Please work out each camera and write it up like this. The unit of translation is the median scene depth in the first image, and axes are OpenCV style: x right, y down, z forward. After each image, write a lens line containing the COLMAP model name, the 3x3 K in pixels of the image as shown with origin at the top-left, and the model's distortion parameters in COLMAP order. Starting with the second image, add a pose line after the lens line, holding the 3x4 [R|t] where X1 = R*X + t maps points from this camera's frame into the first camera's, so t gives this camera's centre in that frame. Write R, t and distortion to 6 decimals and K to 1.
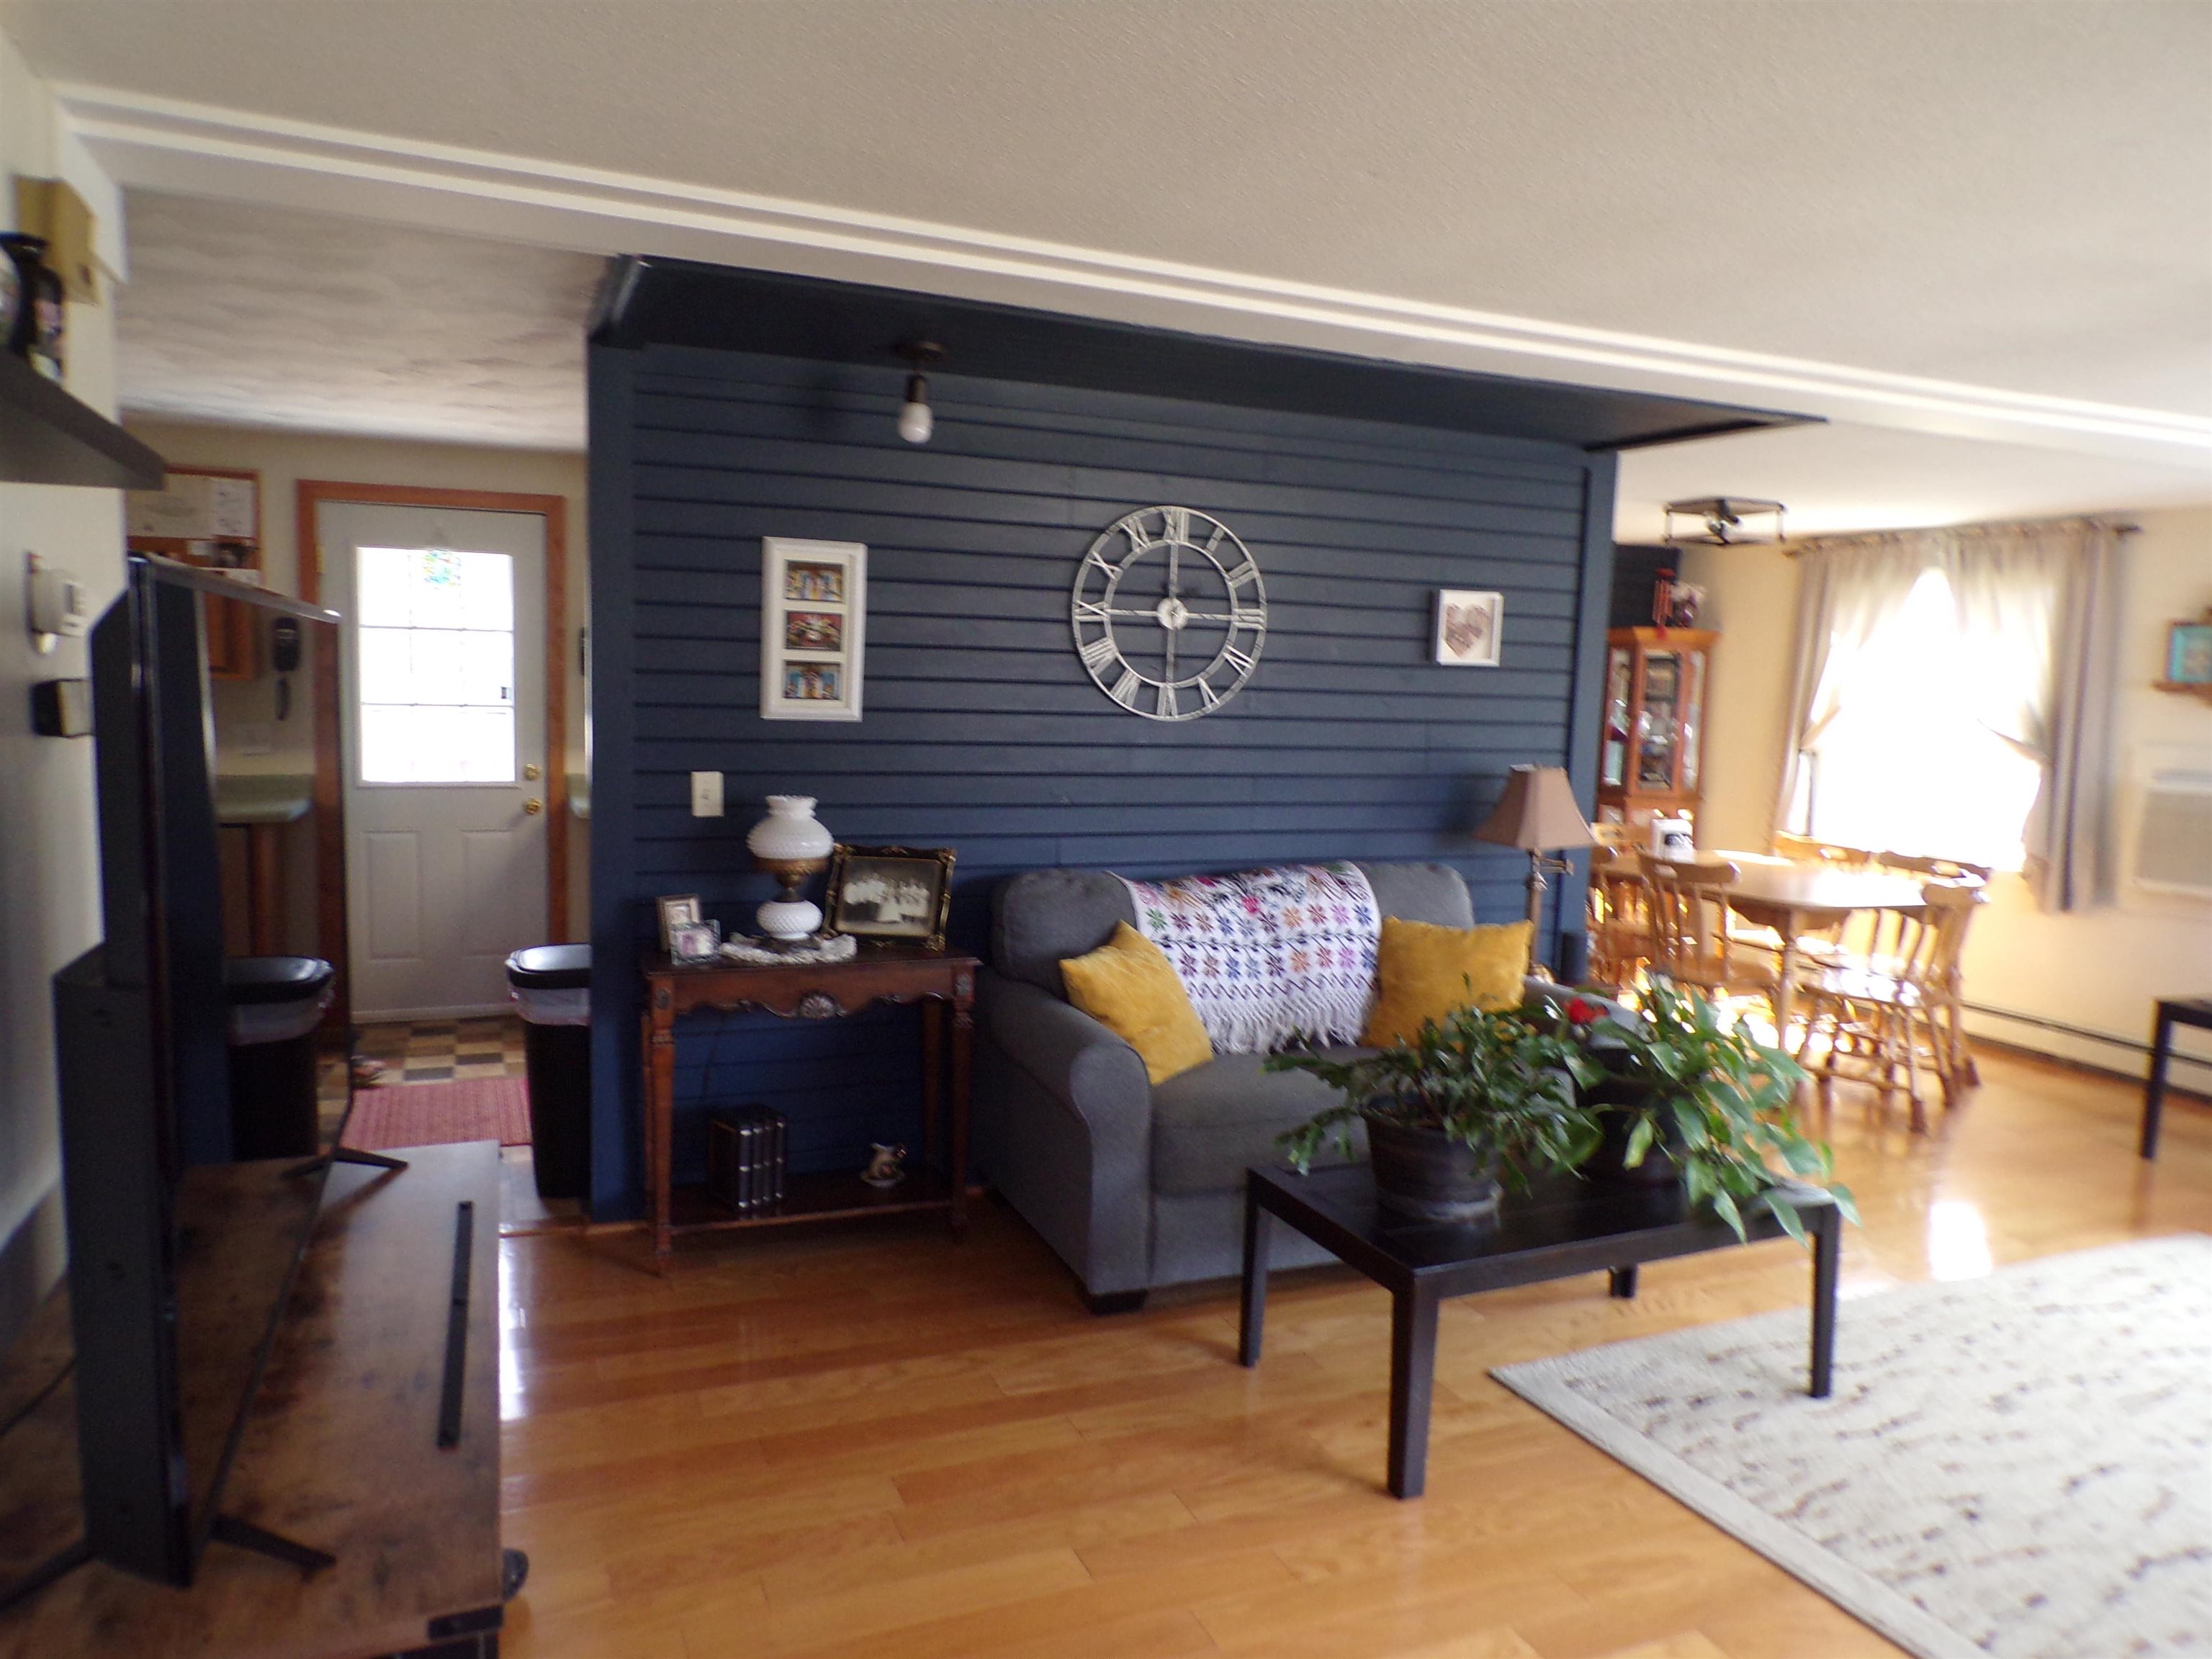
lens RADIAL K [[1491.0, 0, 1101.6], [0, 1491.0, 826.9], [0, 0, 1]] dist [0.000999, -0.003325]
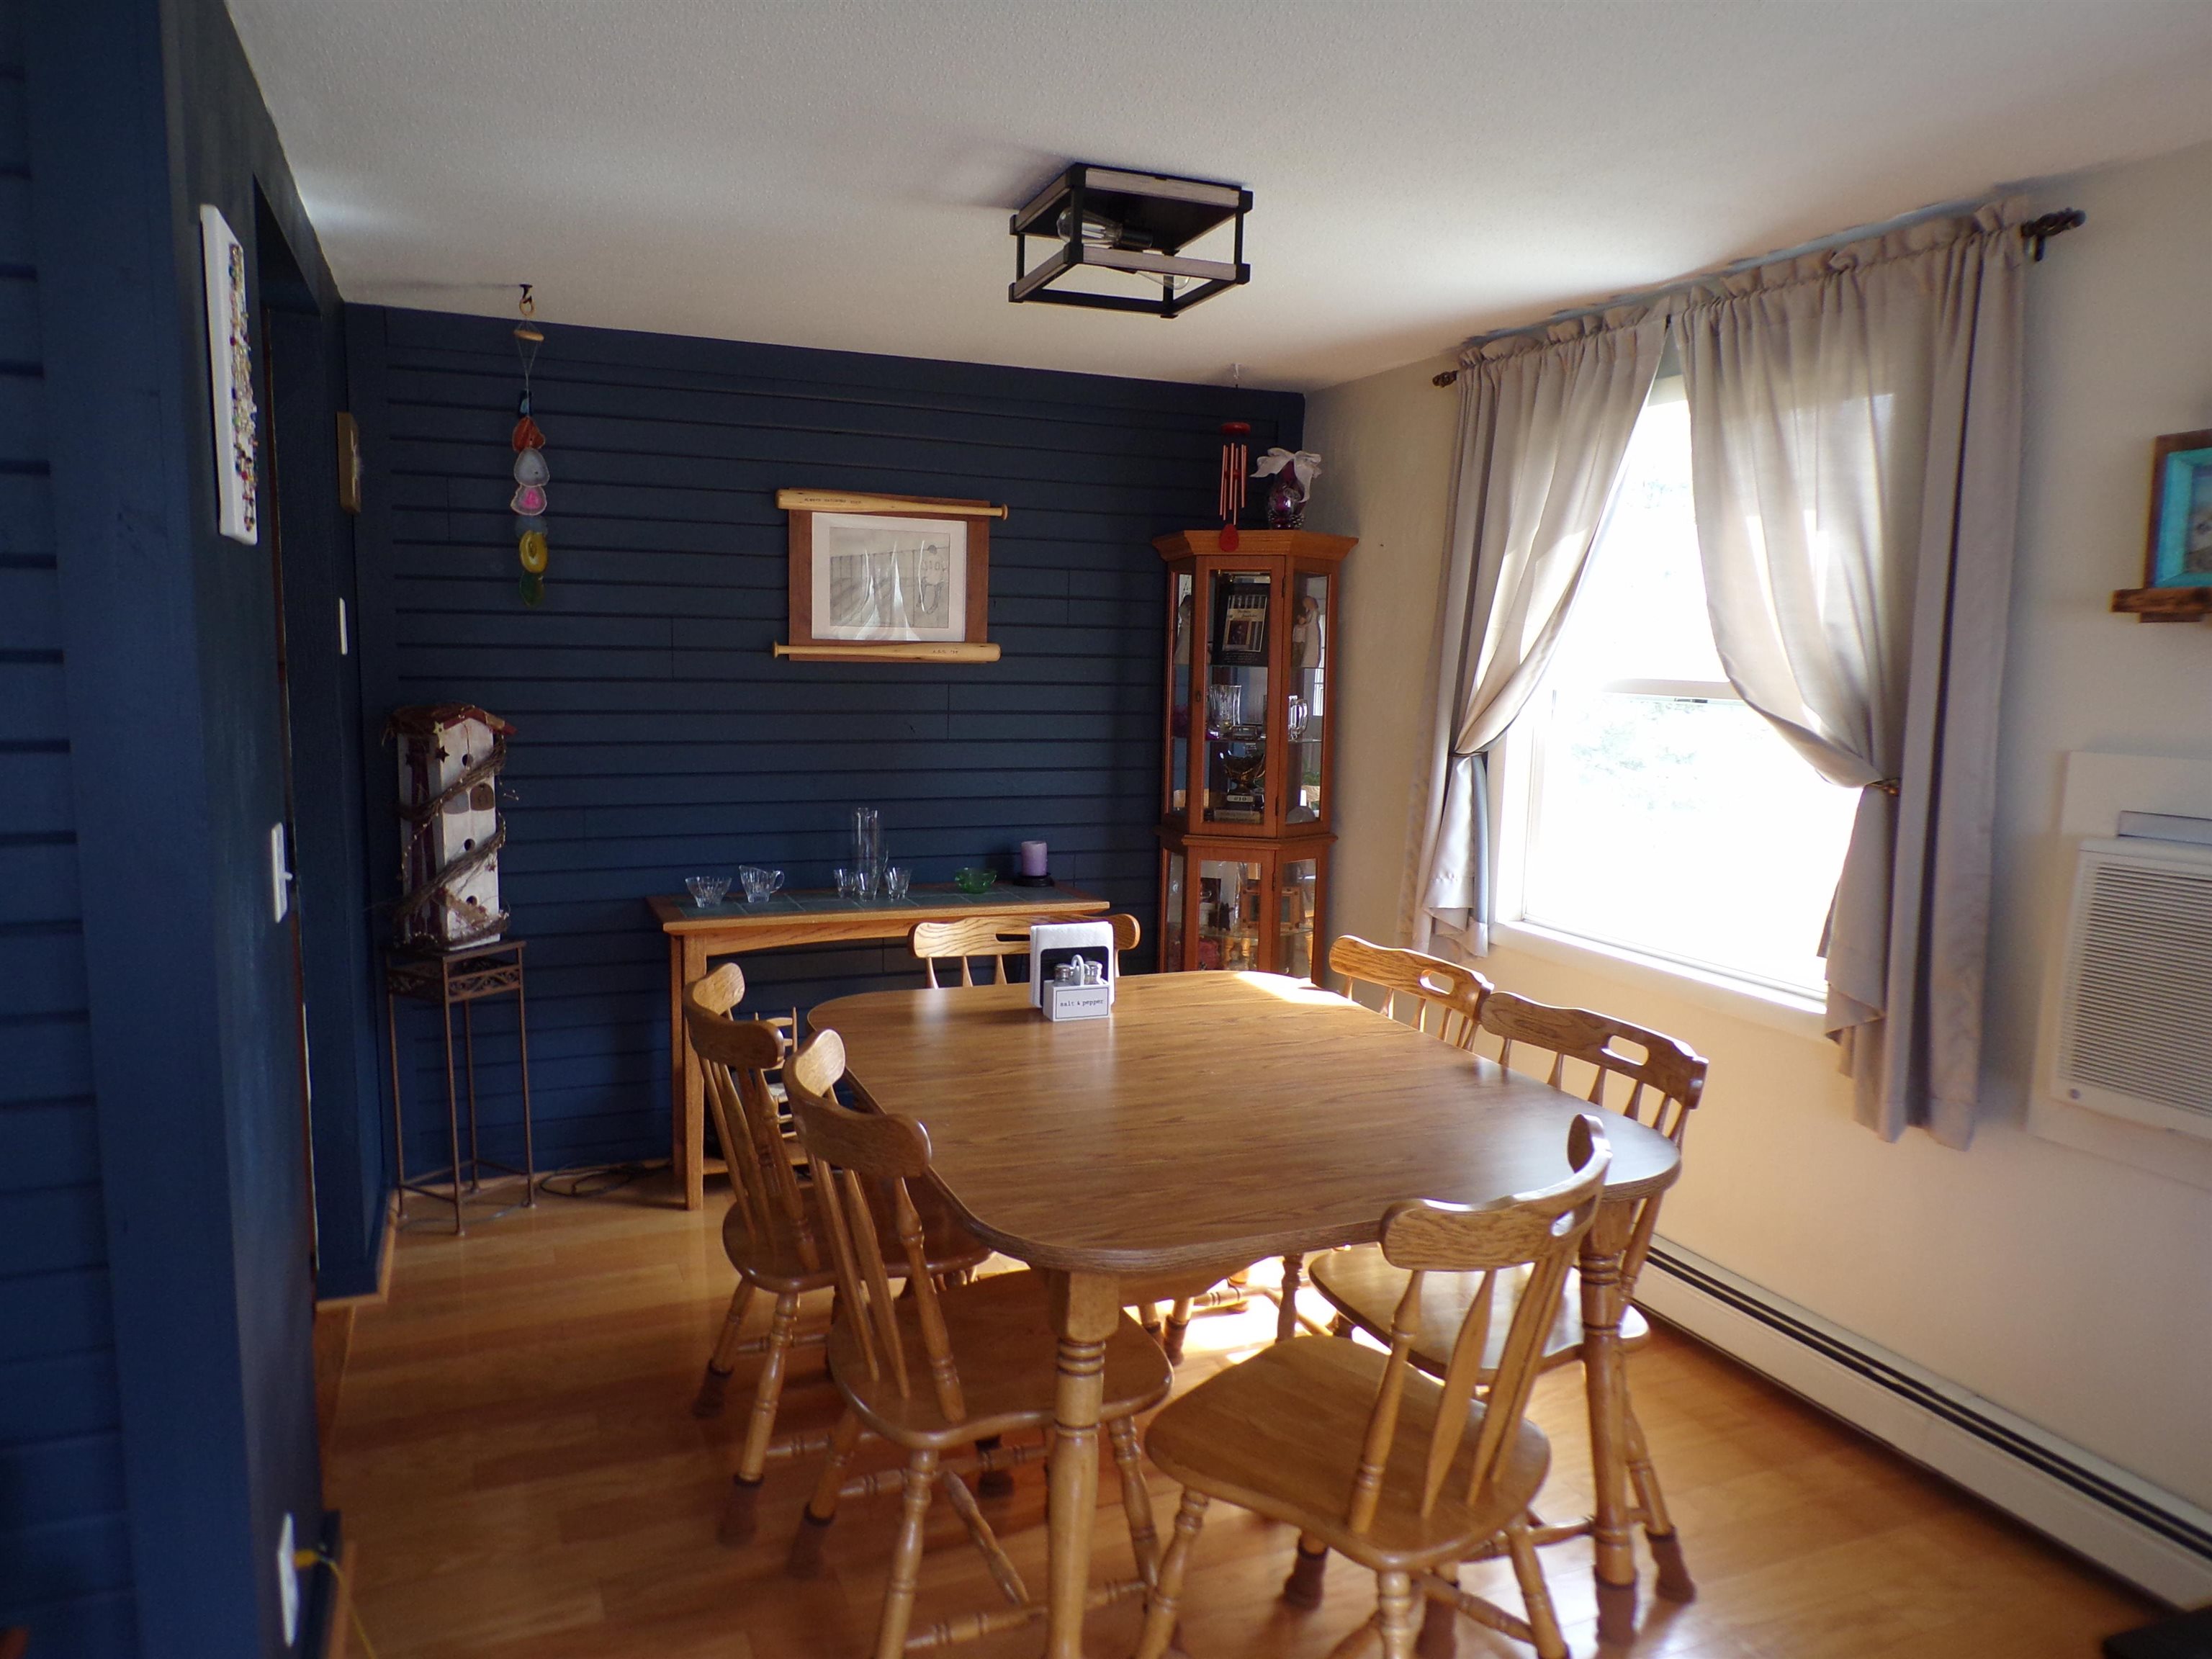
lens RADIAL K [[1491.0, 0, 1110.8], [0, 1491.0, 834.9], [0, 0, 1]] dist [0.000999, -0.003325]
pose [[0.999506, -0.019937, 0.024303, 0.386371], [0.019433, 0.999595, 0.020789, -0.040281], [-0.024707, -0.020306, 0.999488, 0.550343]]
